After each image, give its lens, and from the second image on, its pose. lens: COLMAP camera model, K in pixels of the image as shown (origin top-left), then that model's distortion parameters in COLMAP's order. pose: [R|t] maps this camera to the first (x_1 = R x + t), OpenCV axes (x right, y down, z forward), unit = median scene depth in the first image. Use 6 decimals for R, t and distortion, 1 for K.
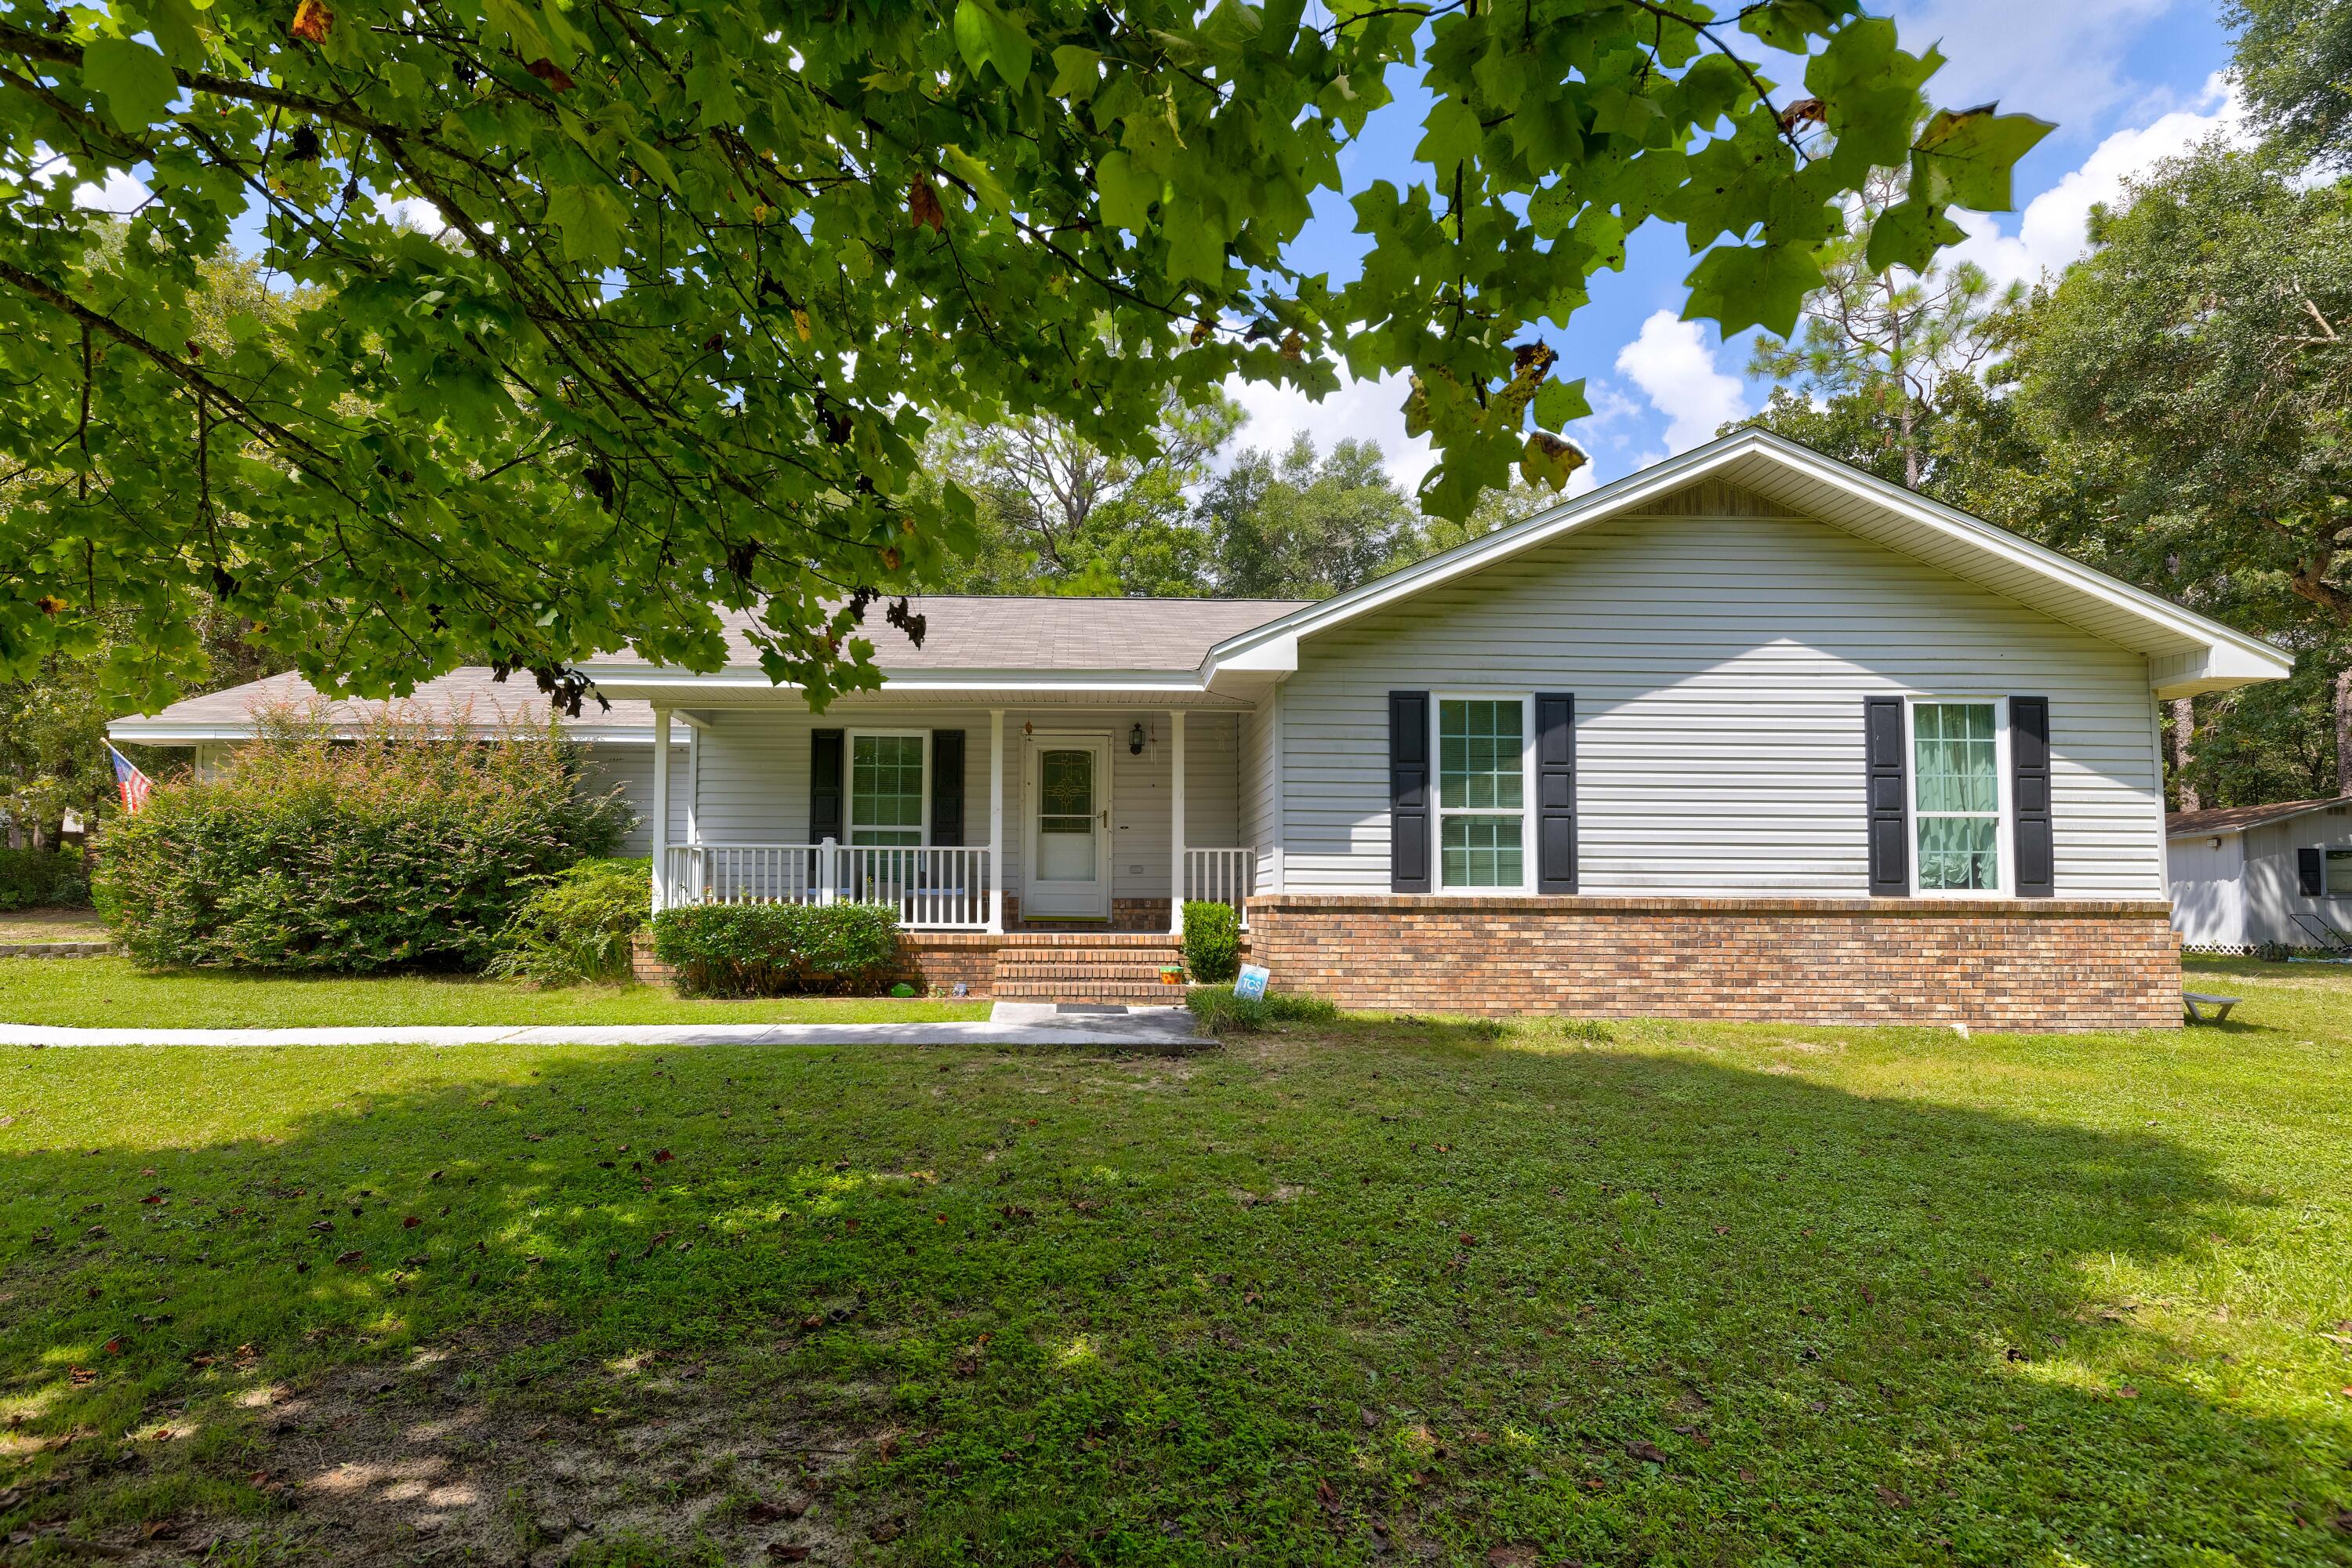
lens RADIAL K [[1107.6, 0, 1119.1], [0, 1107.6, 851.4], [0, 0, 1]] dist [0.003288, 0.000160]
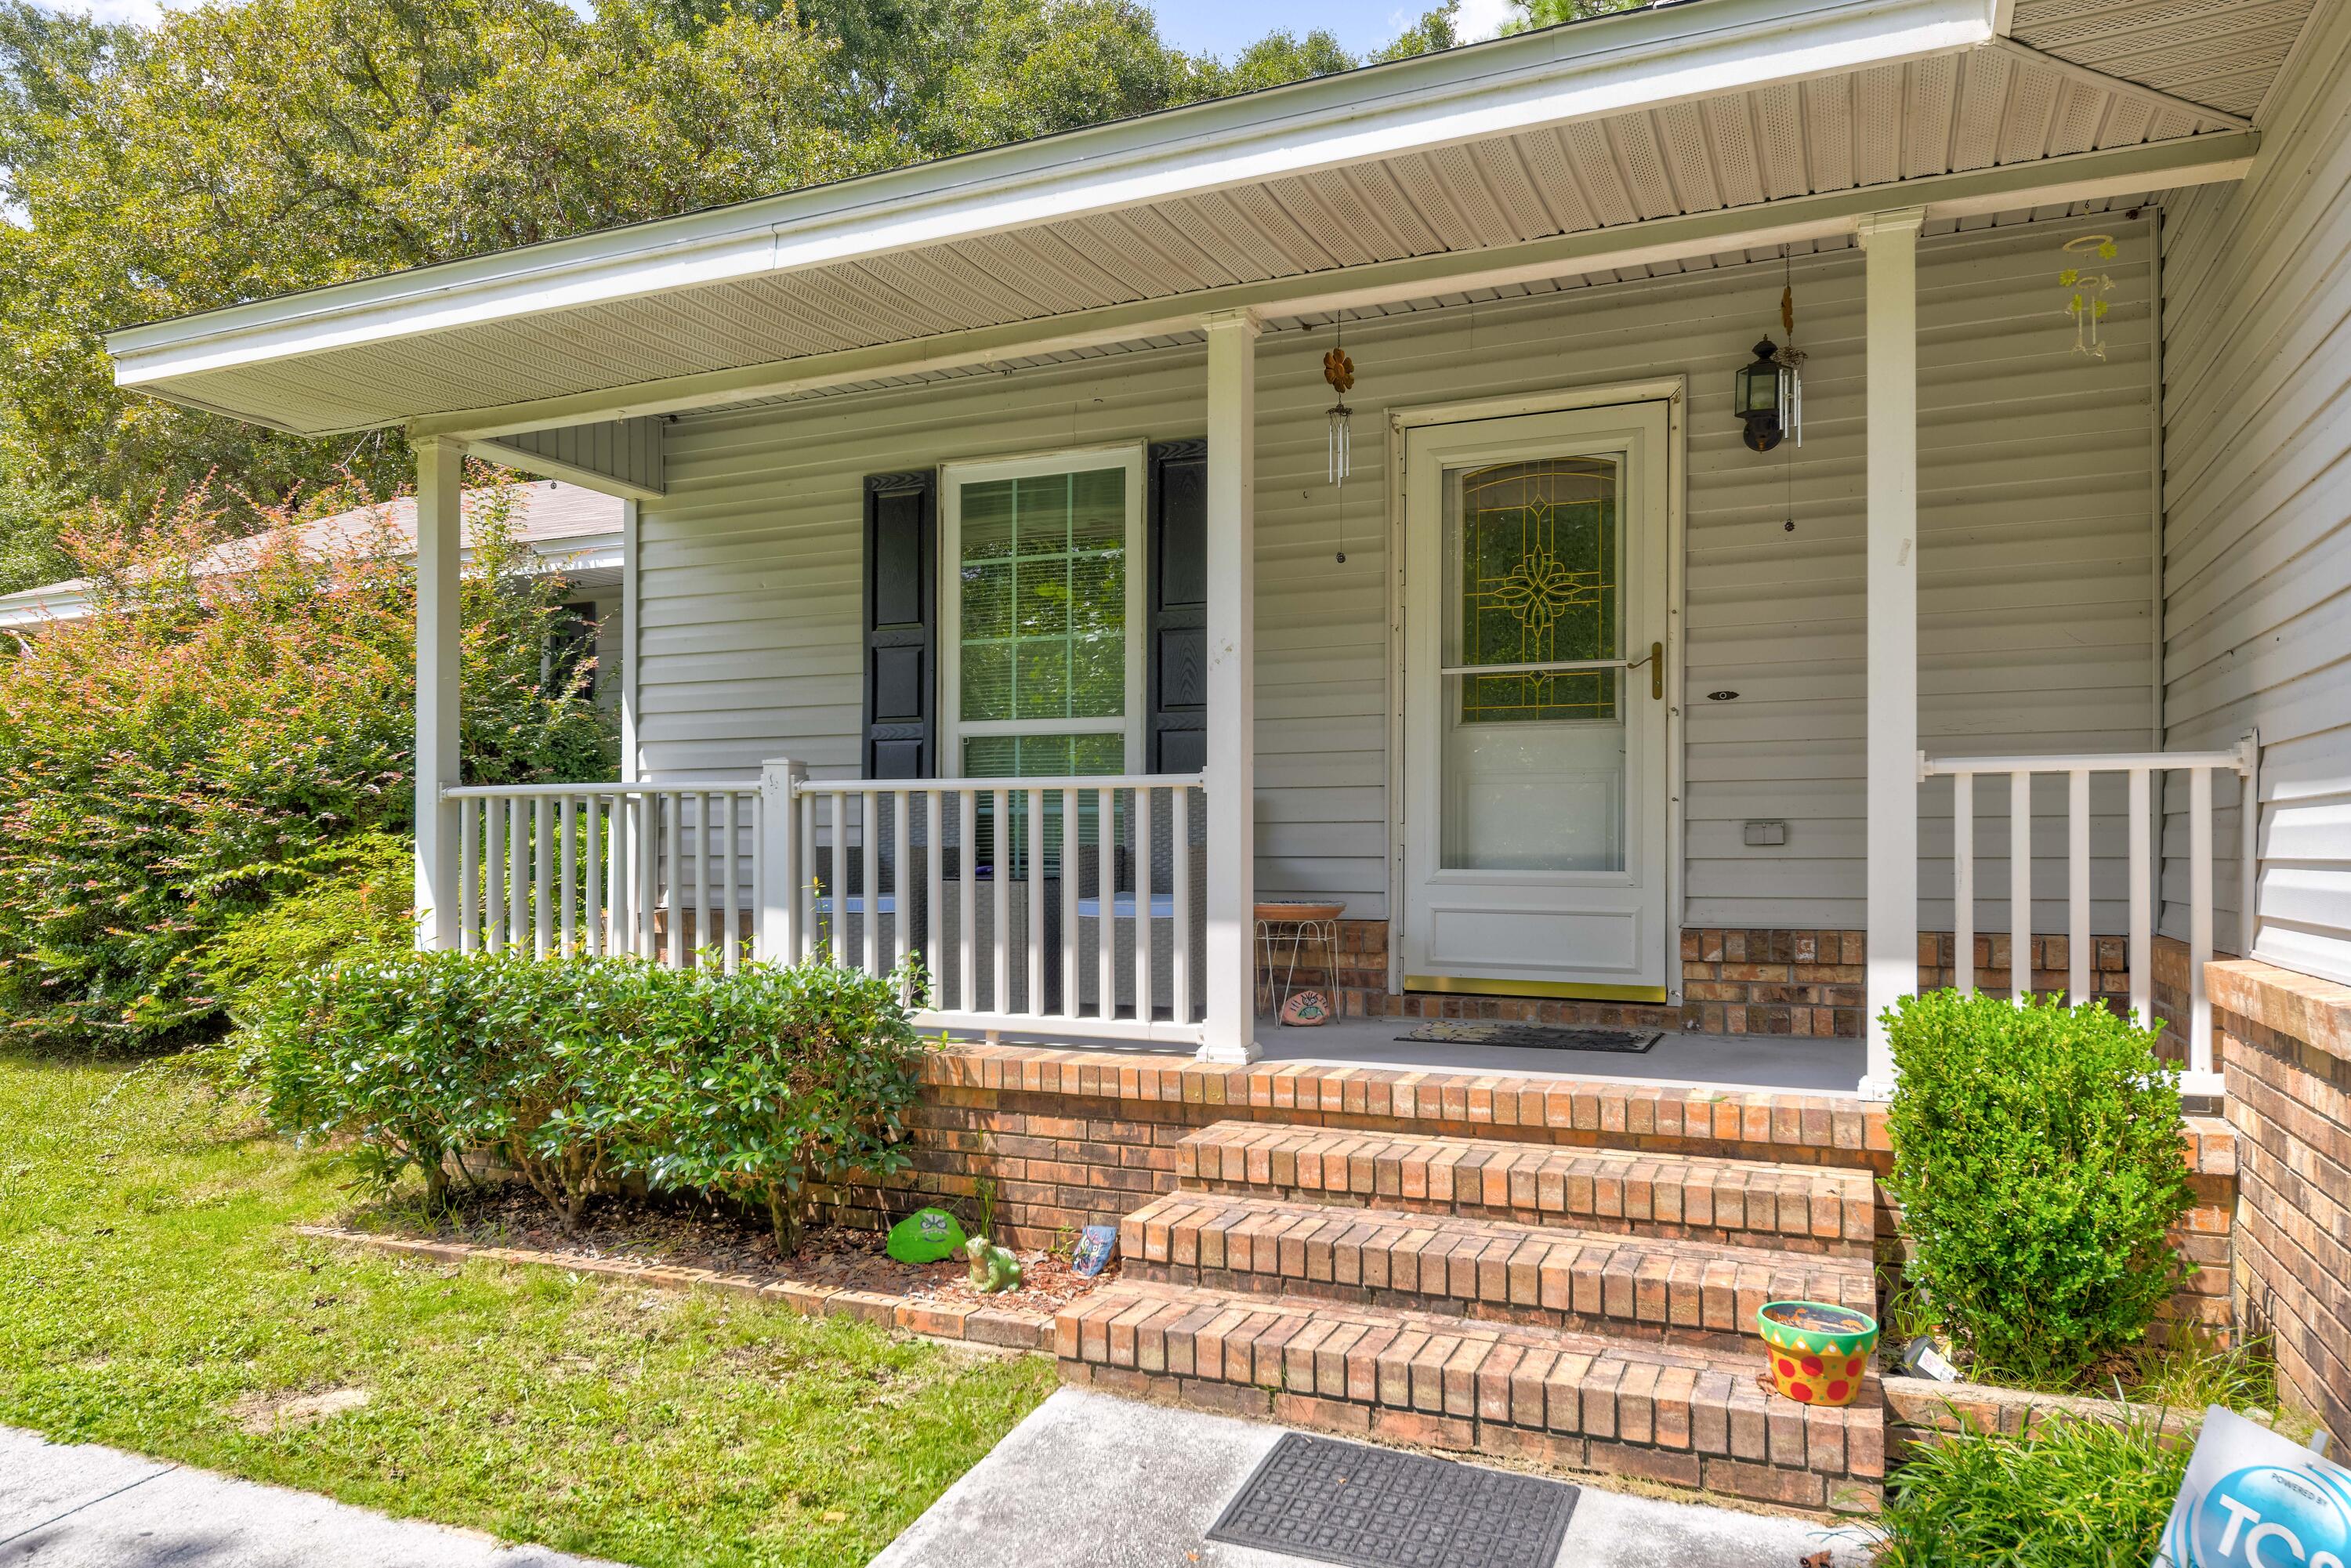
lens RADIAL K [[1562.2, 0, 1172.9], [0, 1562.2, 842.7], [0, 0, 1]] dist [0.001805, -0.001452]
pose [[0.900143, -0.005268, -0.435563, 0.066561], [0.024784, 0.998926, 0.039138, -0.002452], [0.434889, -0.046025, 0.899307, 0.661937]]
